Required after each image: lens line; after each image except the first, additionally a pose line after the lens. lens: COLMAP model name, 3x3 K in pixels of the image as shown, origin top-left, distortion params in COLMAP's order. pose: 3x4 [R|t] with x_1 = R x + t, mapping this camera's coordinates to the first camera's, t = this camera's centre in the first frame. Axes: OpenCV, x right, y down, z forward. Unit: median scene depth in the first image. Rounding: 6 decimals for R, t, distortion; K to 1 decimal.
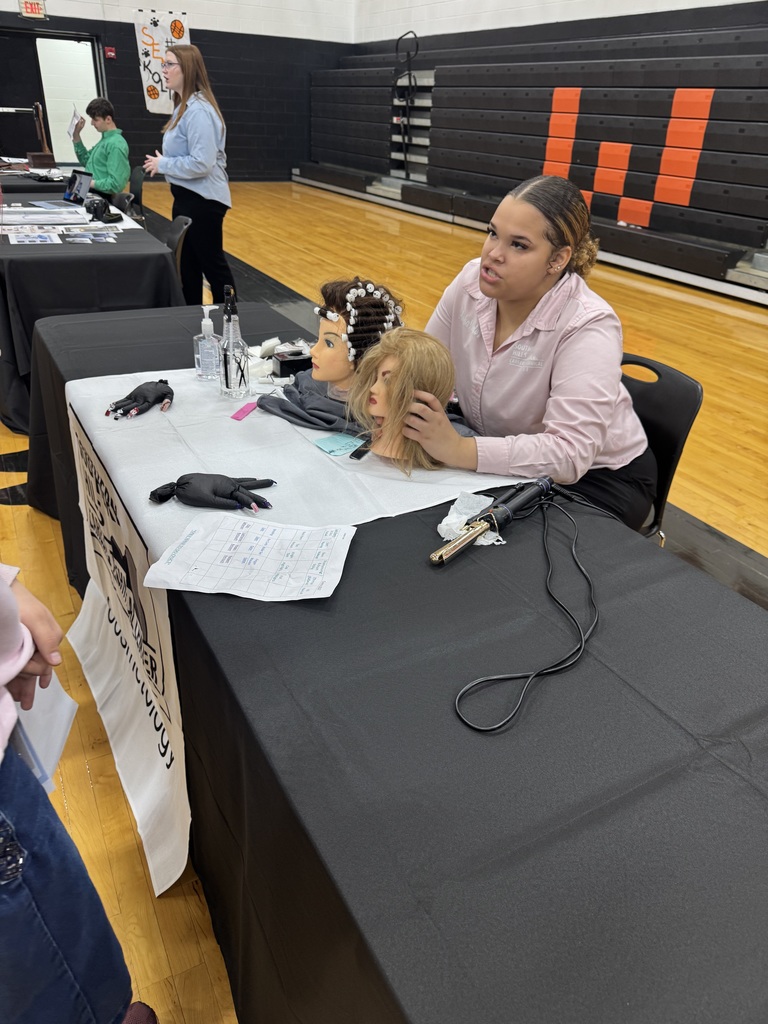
lens RADIAL K [[720.6, 0, 384.0], [0, 720.6, 512.0], [0, 0, 1]] dist [-0.007108, 0.007995]
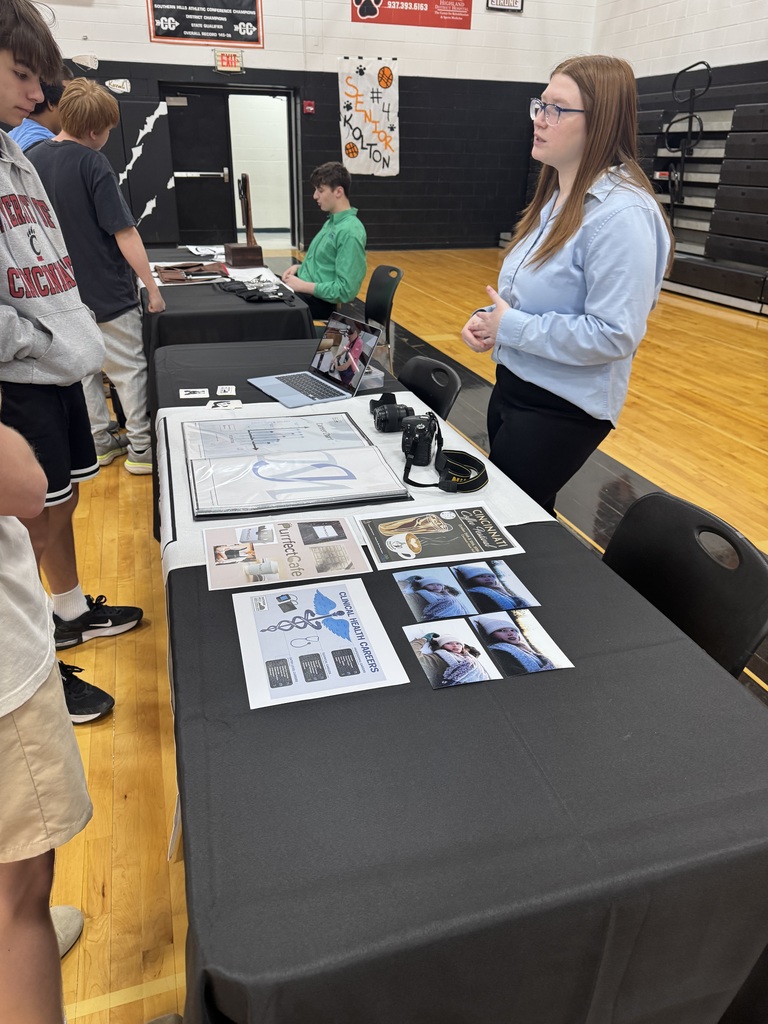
lens RADIAL K [[714.8, 0, 384.0], [0, 714.8, 512.0], [0, 0, 1]] dist [0.001275, 0.005539]
pose [[0.984084, 0.054147, -0.169253, -0.120068], [-0.062765, 0.996969, -0.045982, -0.120821], [0.166250, 0.055874, 0.984499, 0.197621]]
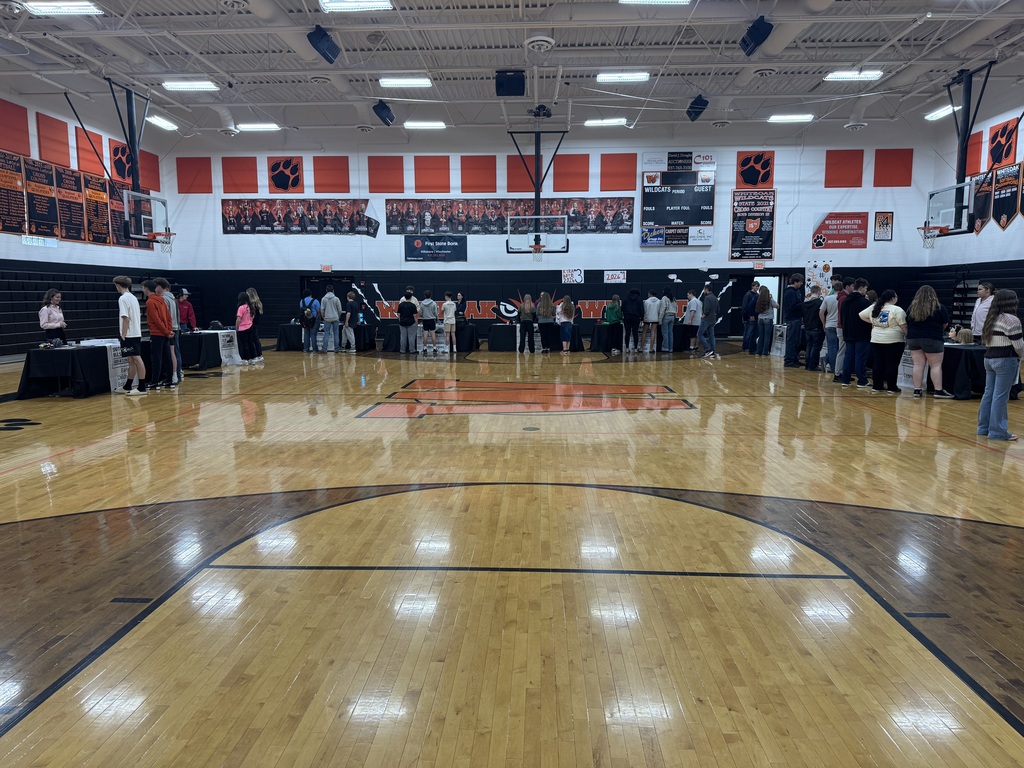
lens RADIAL K [[704.0, 0, 511.8], [0, 704.0, 396.1], [0, 0, 1]] dist [0.037655, -0.088614]
pose [[0.858852, 0.021971, -0.511753, -0.029791], [-0.211971, 0.924764, -0.316038, 0.458301], [0.466307, 0.379906, 0.798893, -0.834676]]
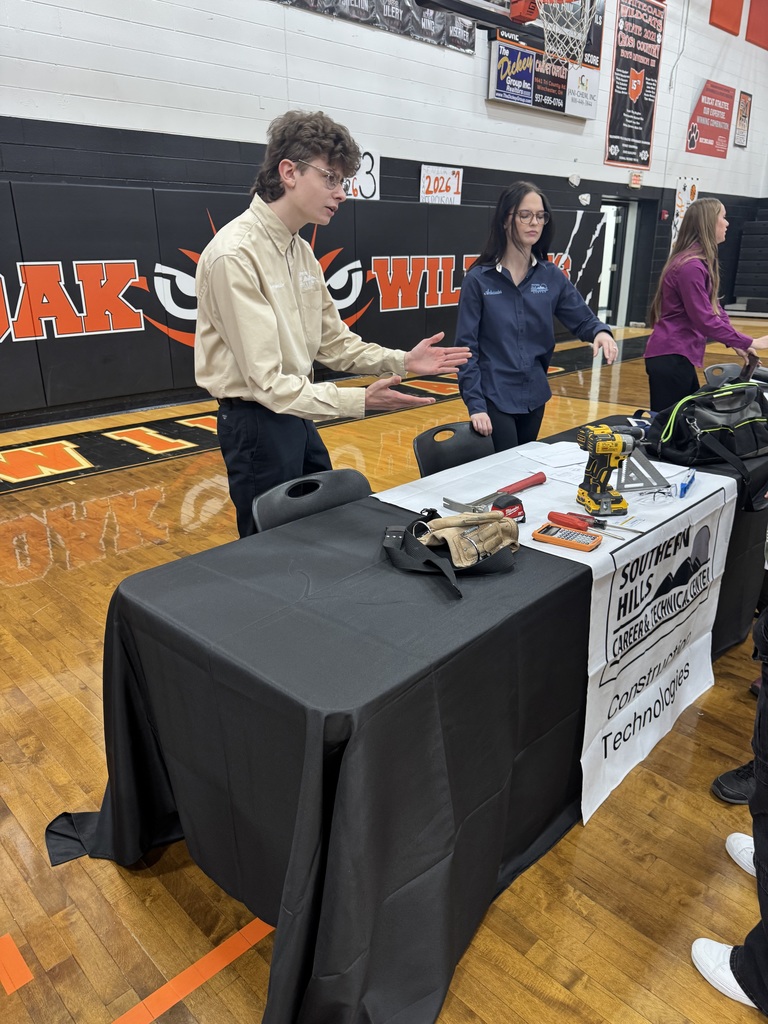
lens RADIAL K [[720.6, 0, 384.0], [0, 720.6, 512.0], [0, 0, 1]] dist [-0.007108, 0.007995]
pose [[0.960469, -0.135409, 0.243235, -1.089941], [0.169200, 0.977776, -0.123796, -0.148637], [-0.221066, 0.160058, 0.962035, 0.140716]]
